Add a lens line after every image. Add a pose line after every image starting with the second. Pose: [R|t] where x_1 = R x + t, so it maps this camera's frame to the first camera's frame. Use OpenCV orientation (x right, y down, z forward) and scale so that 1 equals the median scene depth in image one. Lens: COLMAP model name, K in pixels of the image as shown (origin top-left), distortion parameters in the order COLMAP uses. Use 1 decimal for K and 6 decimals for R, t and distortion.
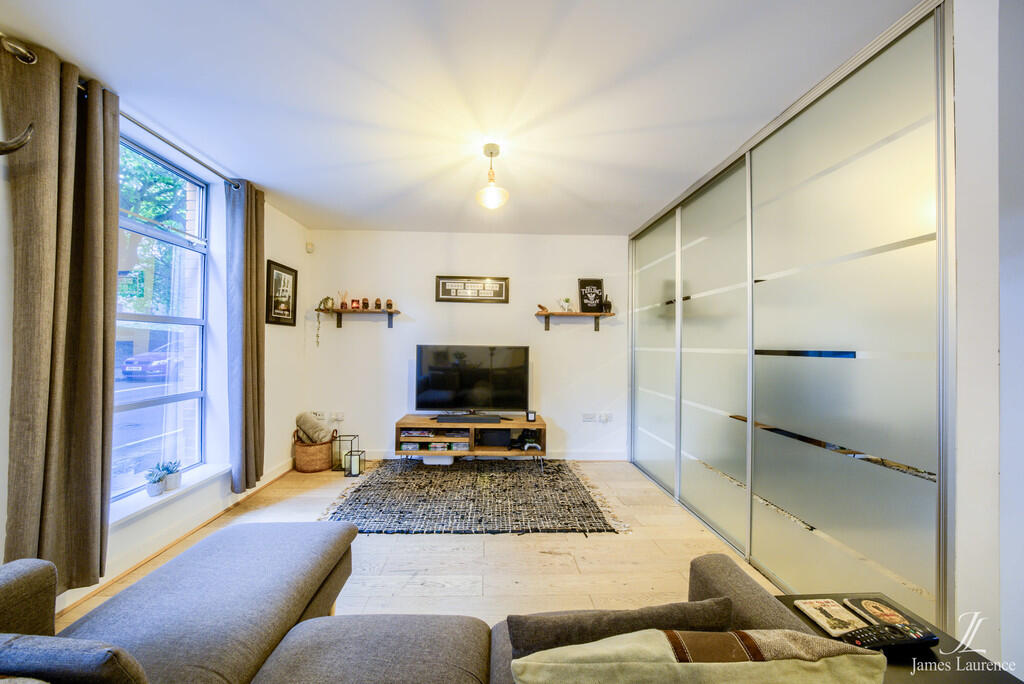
lens RADIAL K [[349.3, 0, 504.5], [0, 349.3, 341.4], [0, 0, 1]] dist [-0.017049, 0.000263]
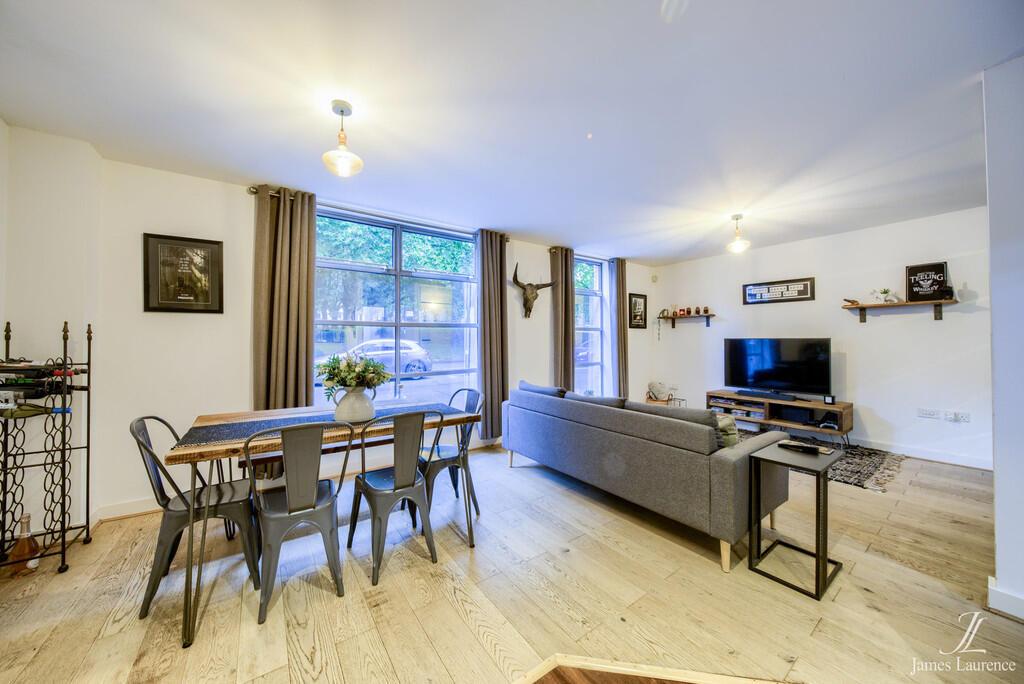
lens RADIAL K [[349.3, 0, 504.5], [0, 349.3, 338.3], [0, 0, 1]] dist [-0.017049, 0.000263]
pose [[0.537478, -0.017998, -0.843086, 0.440777], [0.018374, 0.999785, -0.009630, 0.006388], [0.843078, -0.010315, 0.537693, -0.473439]]
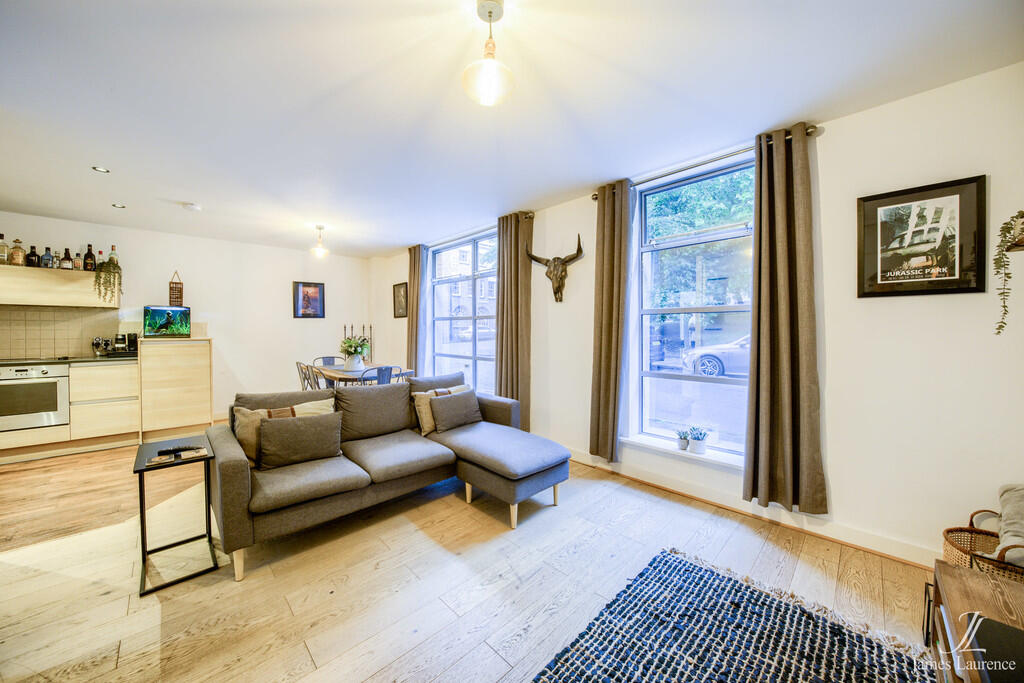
lens RADIAL K [[349.3, 0, 496.1], [0, 349.3, 331.1], [0, 0, 1]] dist [-0.017049, 0.000263]
pose [[-0.752151, -0.003723, -0.658980, 0.213036], [0.002047, 0.999966, -0.007985, 0.012616], [0.658988, -0.007355, -0.752118, 0.903445]]
